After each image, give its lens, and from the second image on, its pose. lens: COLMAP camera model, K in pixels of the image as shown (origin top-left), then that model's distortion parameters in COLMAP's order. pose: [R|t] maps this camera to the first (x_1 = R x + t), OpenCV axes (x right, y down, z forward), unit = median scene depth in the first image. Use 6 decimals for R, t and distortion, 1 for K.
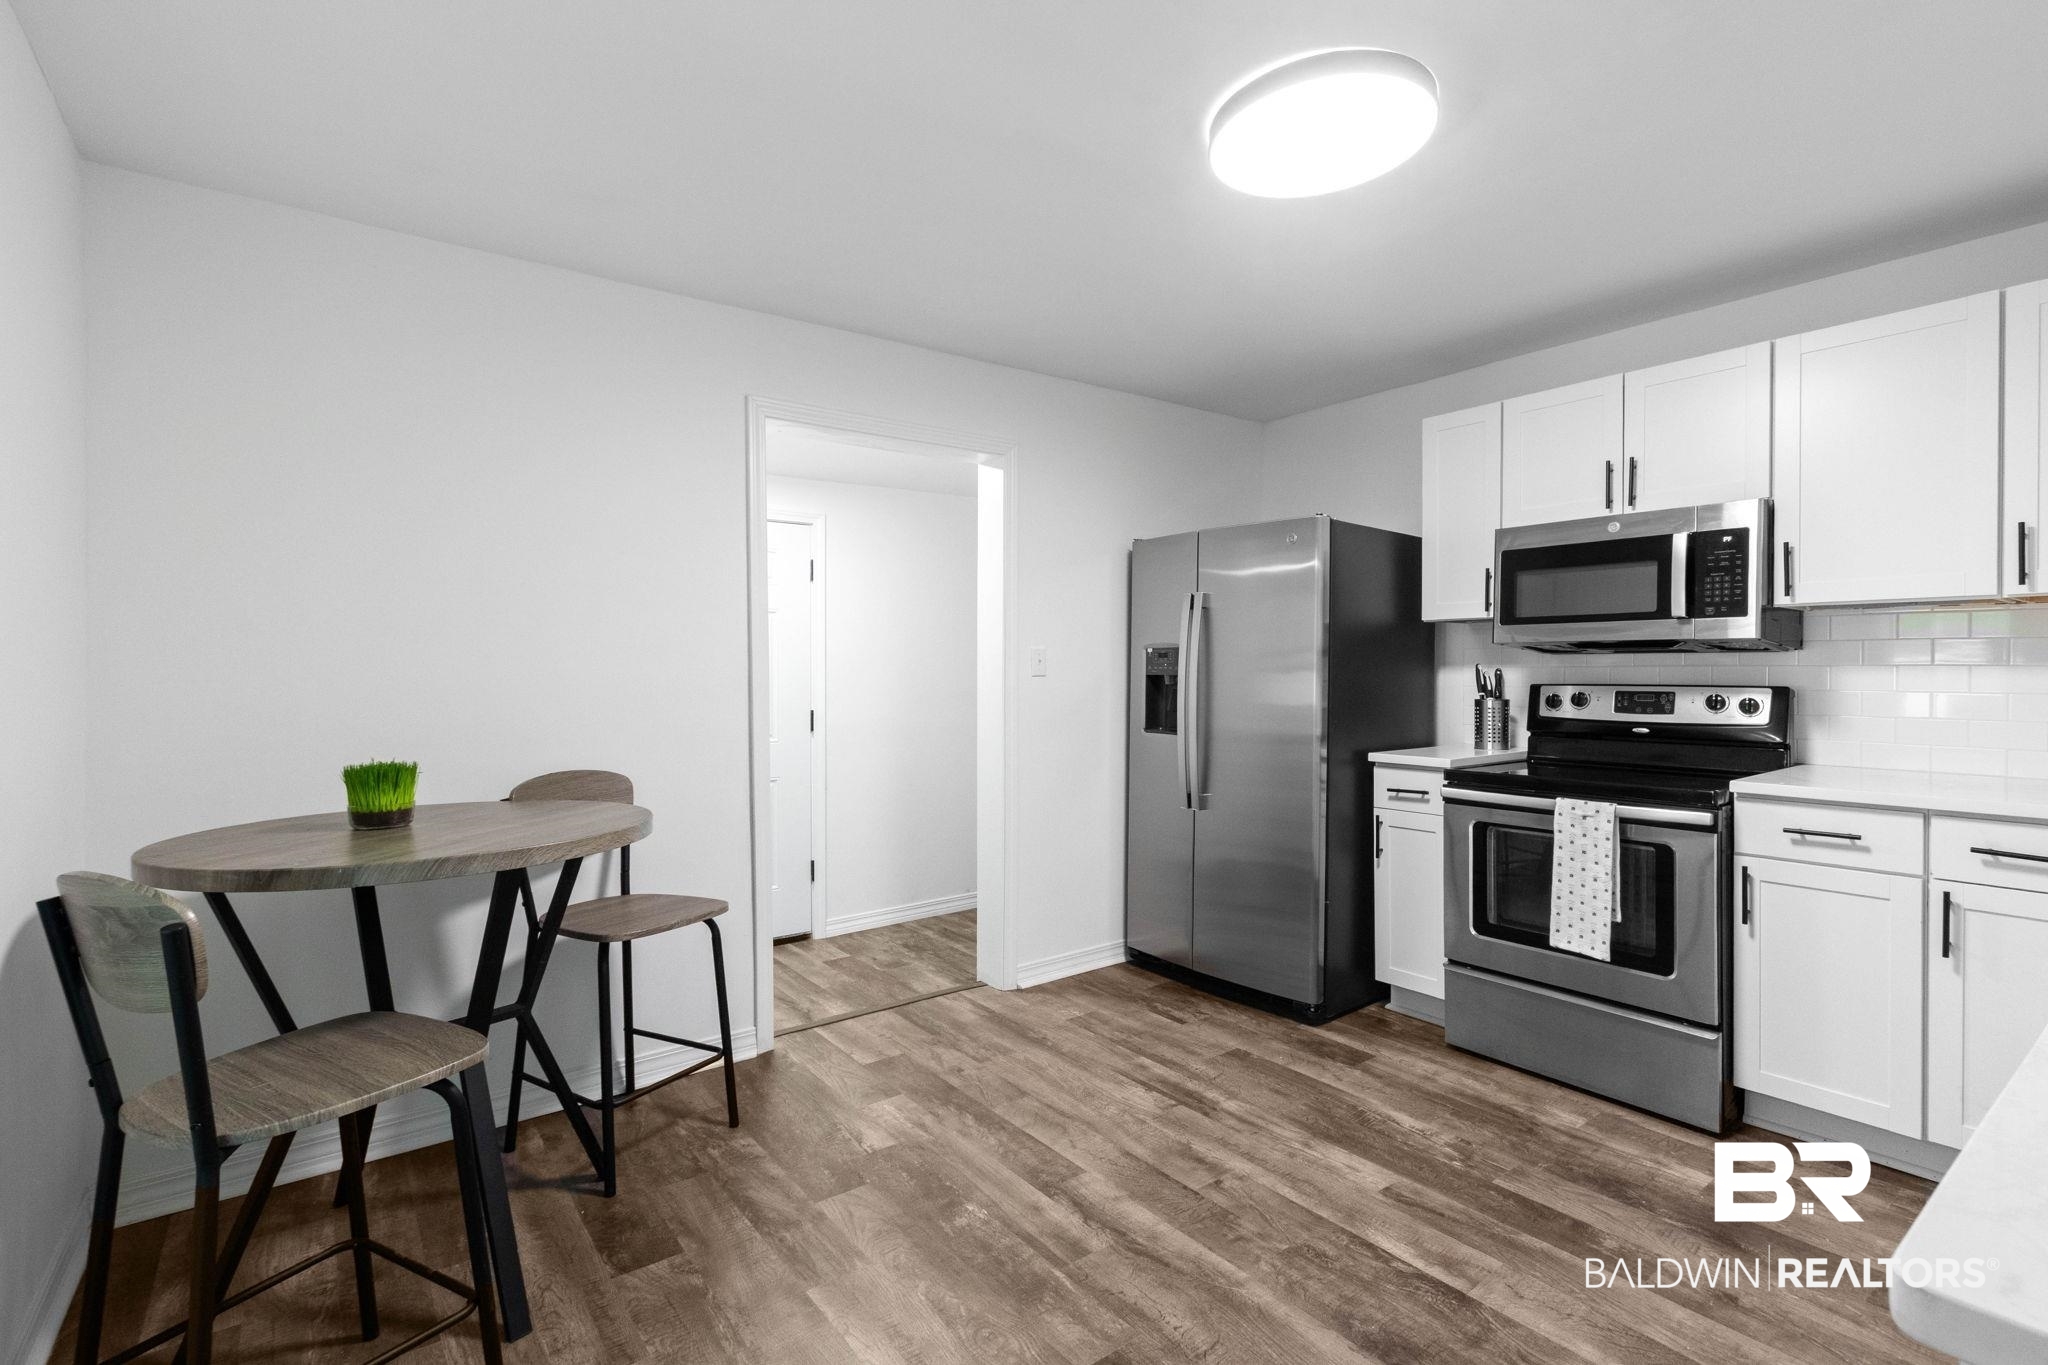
lens RADIAL K [[938.2, 0, 1034.0], [0, 938.2, 681.9], [0, 0, 1]] dist [0.002044, -0.000113]
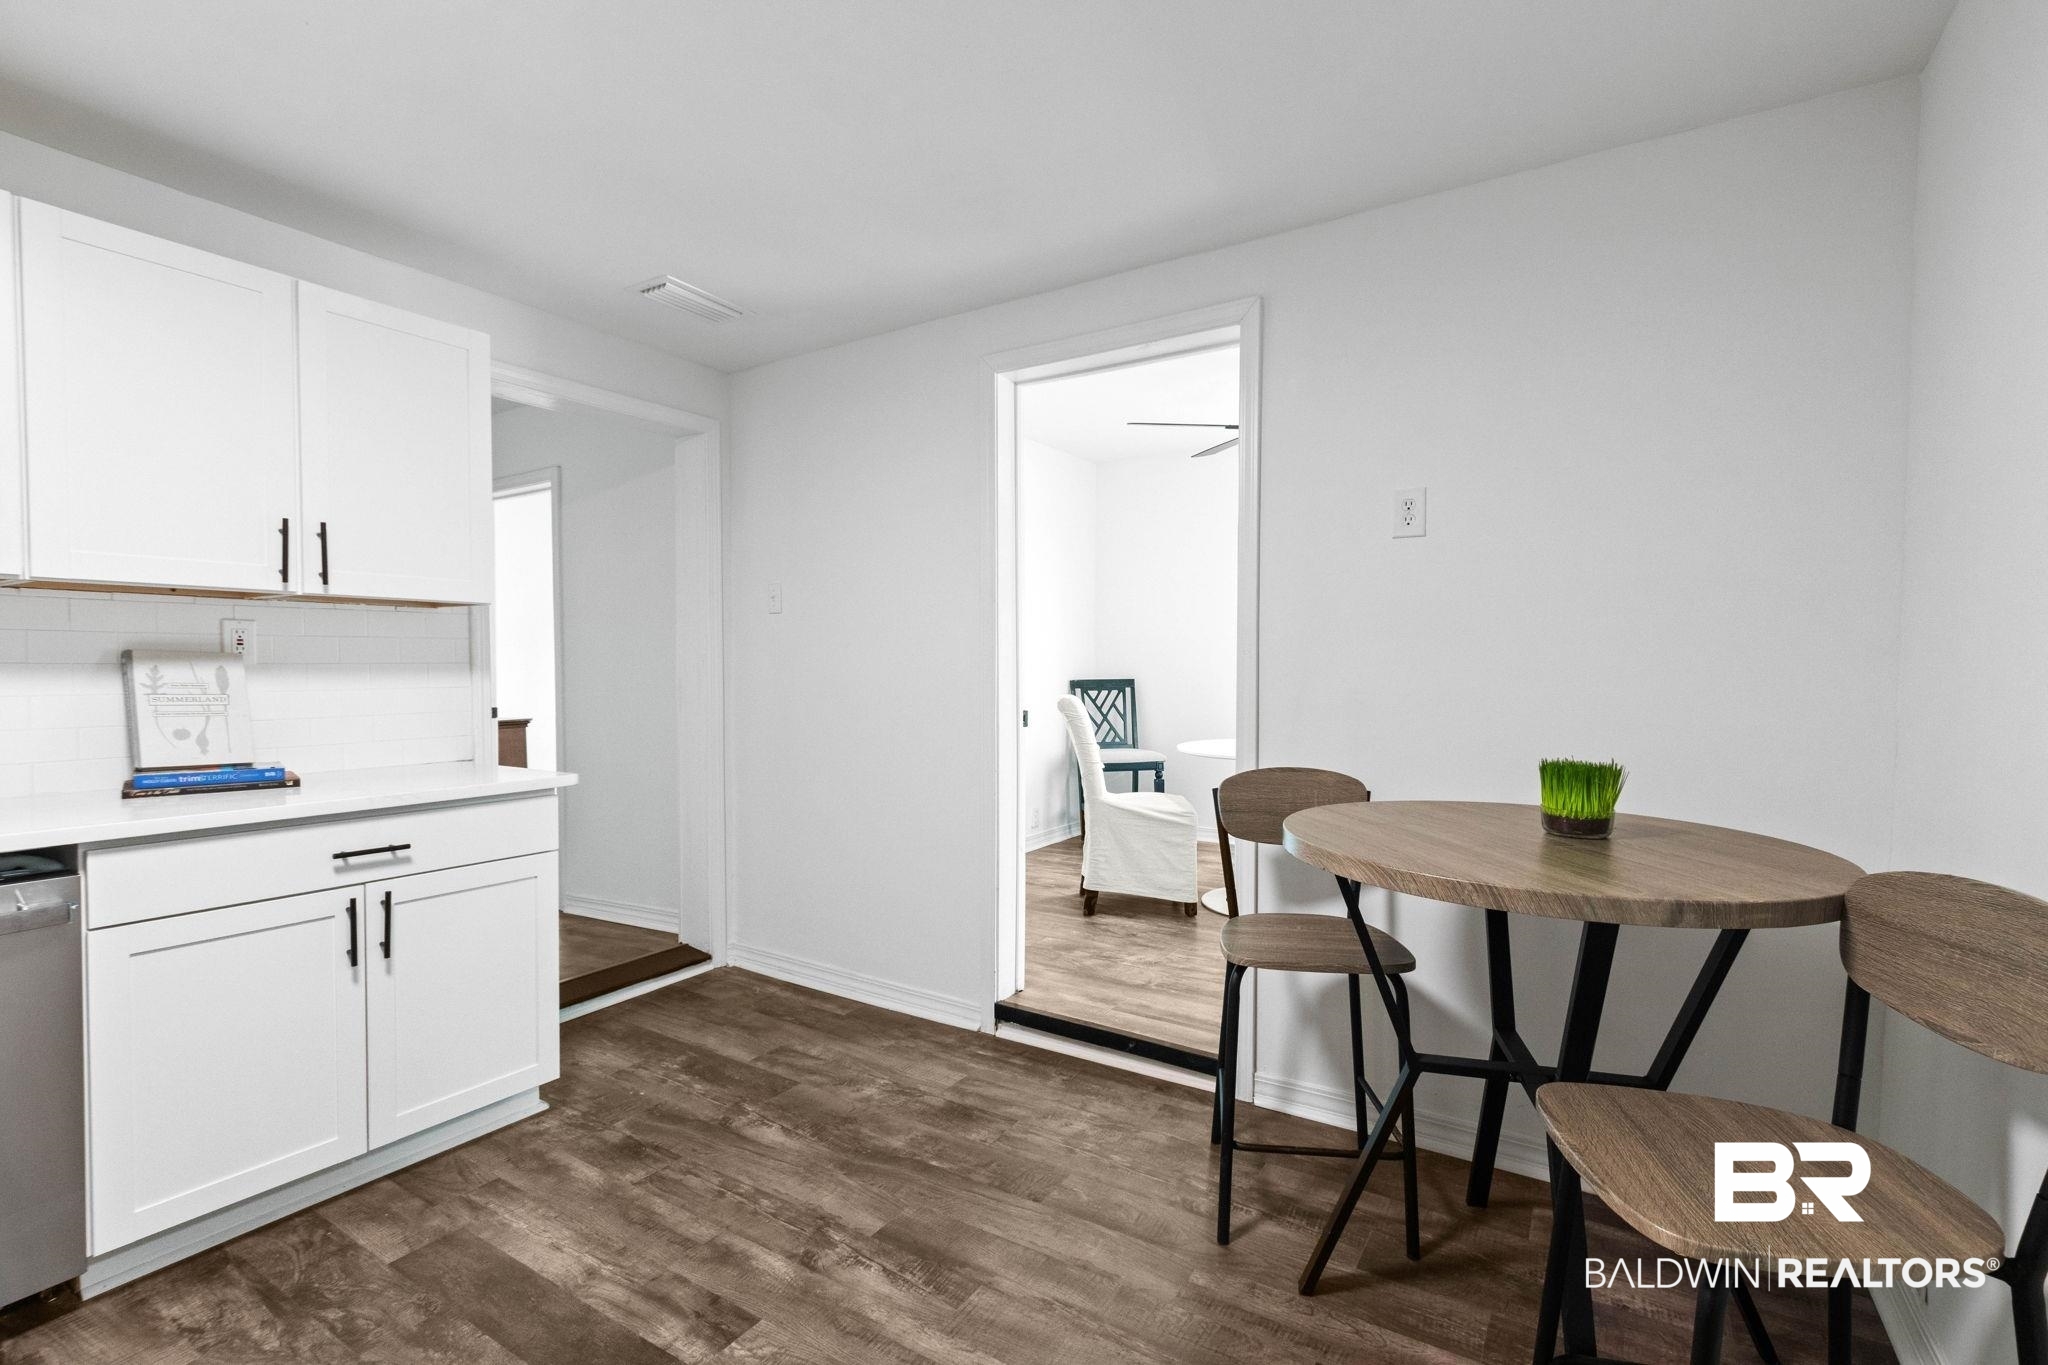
lens RADIAL K [[934.0, 0, 1029.5], [0, 934.0, 690.5], [0, 0, 1]] dist [0.003906, -0.000456]
pose [[-0.936308, 0.015856, -0.350823, 0.056859], [0.000809, 0.999075, 0.042995, -0.010350], [0.351180, 0.039973, -0.935454, 1.128179]]
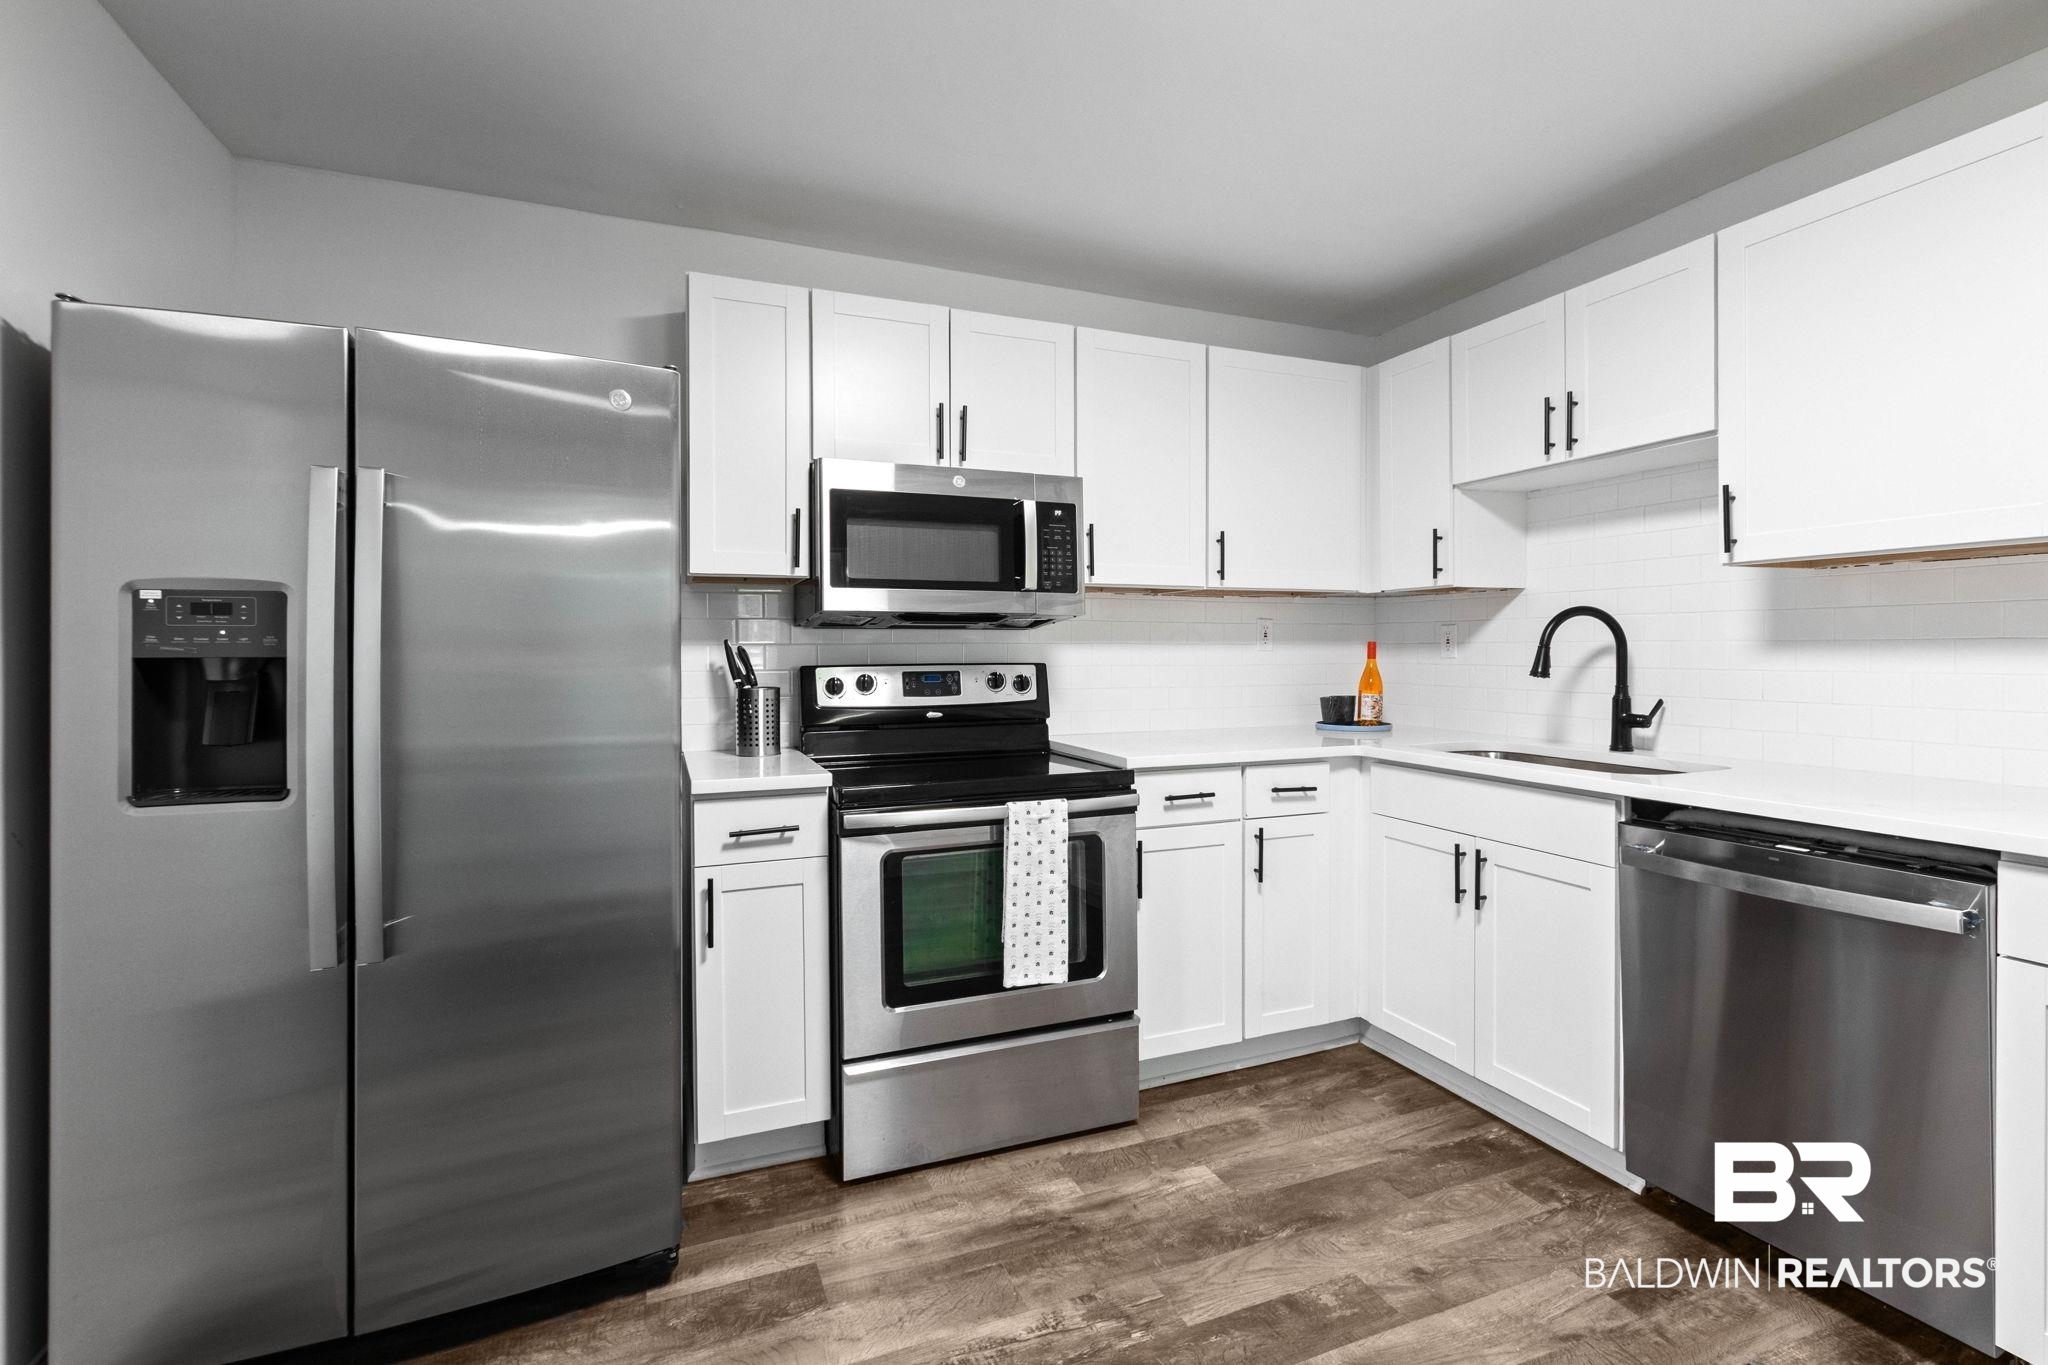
lens RADIAL K [[946.0, 0, 1029.2], [0, 946.0, 661.3], [0, 0, 1]] dist [0.002127, -0.000009]
pose [[0.260930, -0.009006, 0.965316, -0.212293], [0.017785, 0.999832, 0.004521, -0.001893], [-0.965194, 0.015988, 0.261046, 0.725157]]
